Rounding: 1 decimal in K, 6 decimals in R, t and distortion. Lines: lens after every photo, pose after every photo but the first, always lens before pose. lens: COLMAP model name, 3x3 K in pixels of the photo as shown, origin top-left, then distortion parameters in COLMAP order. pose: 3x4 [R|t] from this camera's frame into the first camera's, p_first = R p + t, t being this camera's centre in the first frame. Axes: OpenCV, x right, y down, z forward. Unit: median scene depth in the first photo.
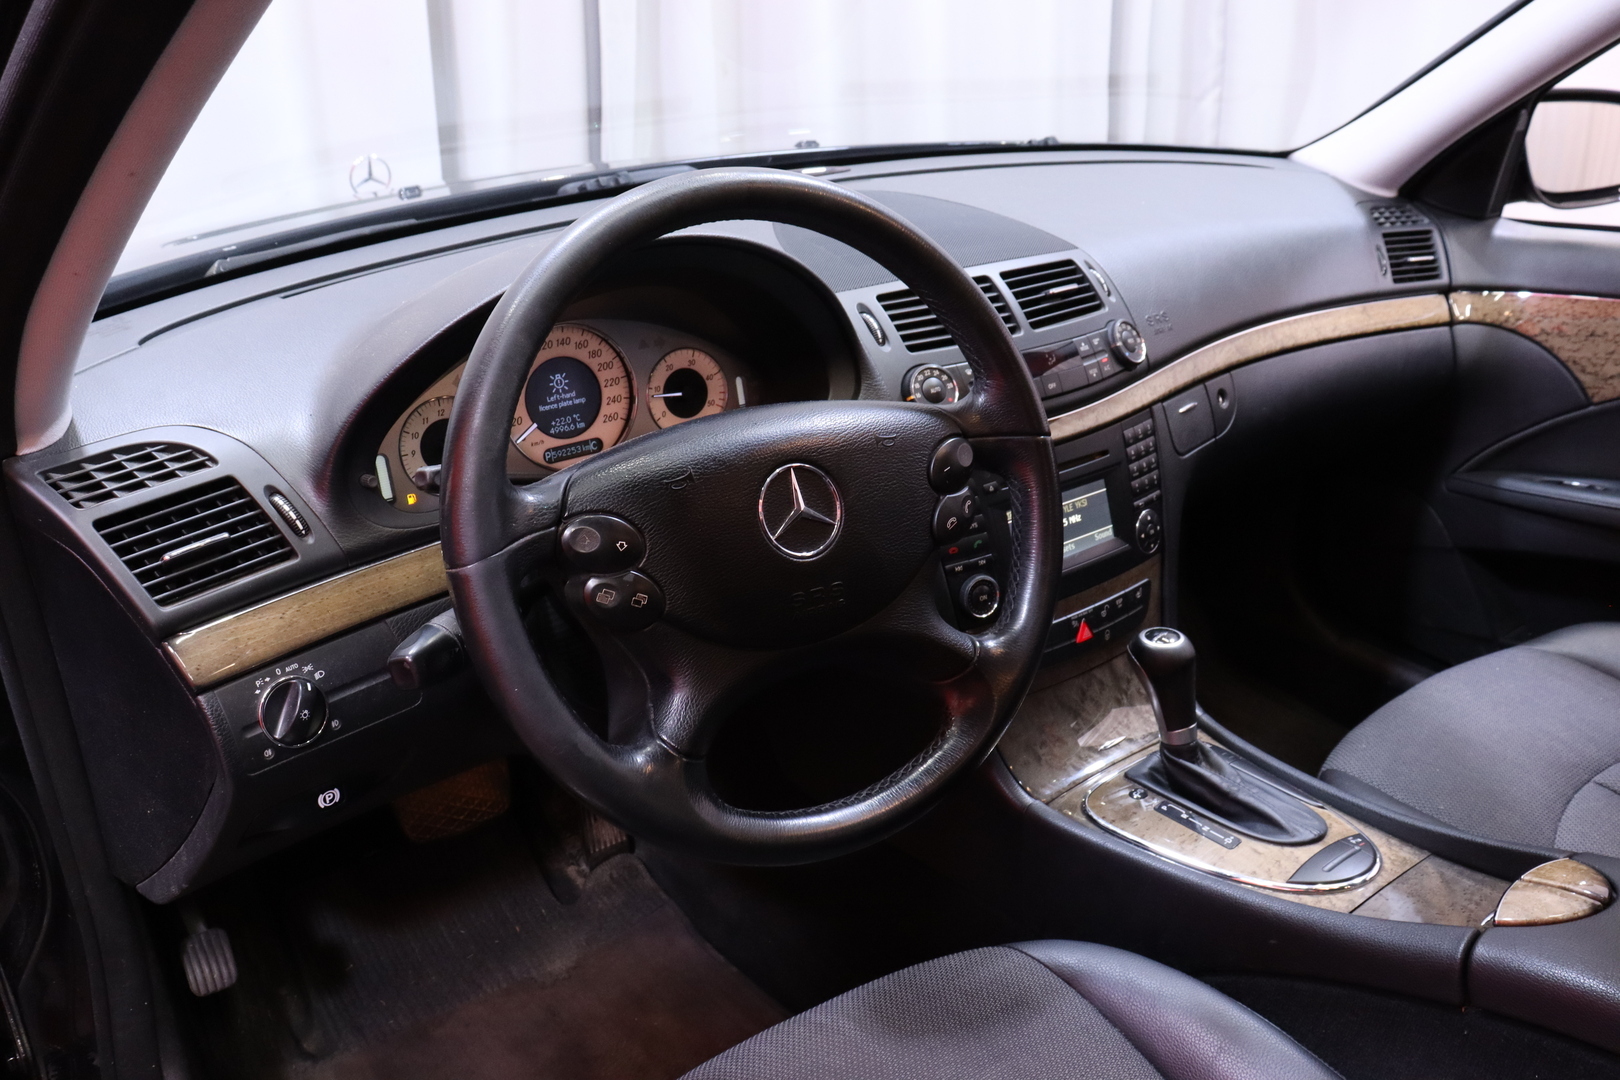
lens RADIAL K [[1333.0, 0, 810.0], [0, 1333.0, 540.0], [0, 0, 1]] dist [-0.075765, 0.003815]
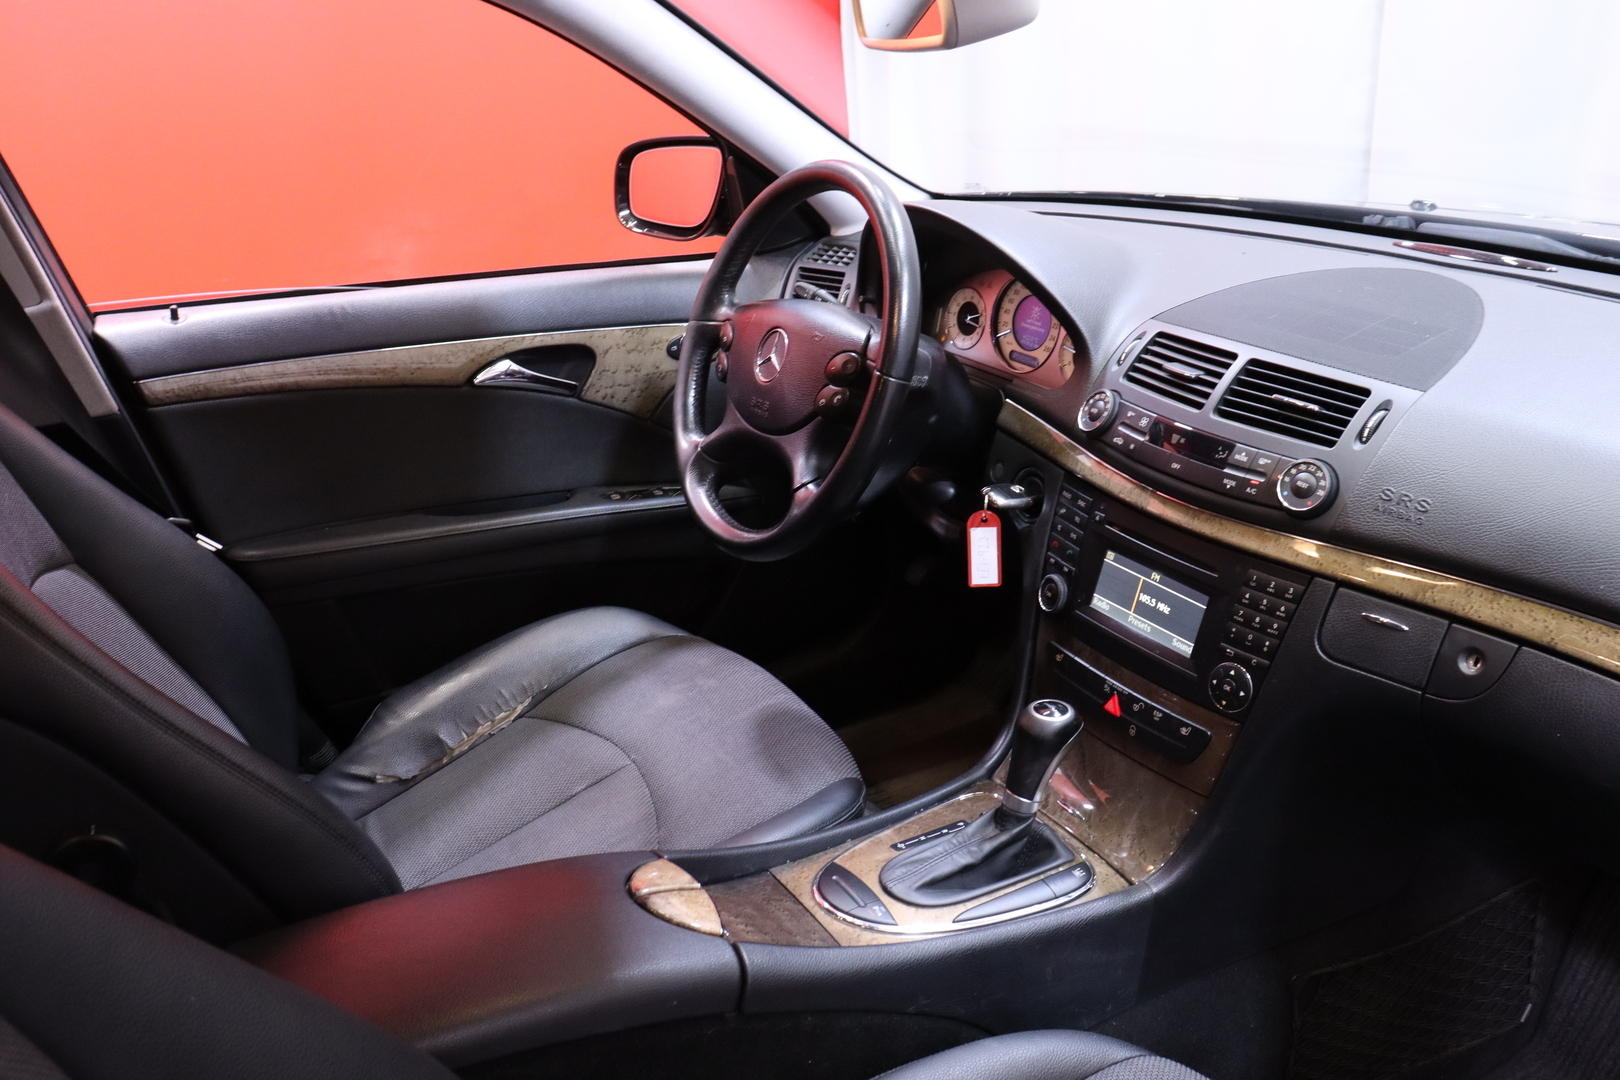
lens RADIAL K [[1333.0, 0, 810.0], [0, 1333.0, 540.0], [0, 0, 1]] dist [-0.075765, 0.003815]
pose [[-0.118209, 0.397950, -0.909759, 1.102403], [-0.360974, 0.836281, 0.412712, -0.368061], [0.925053, 0.377186, 0.044793, 0.700031]]
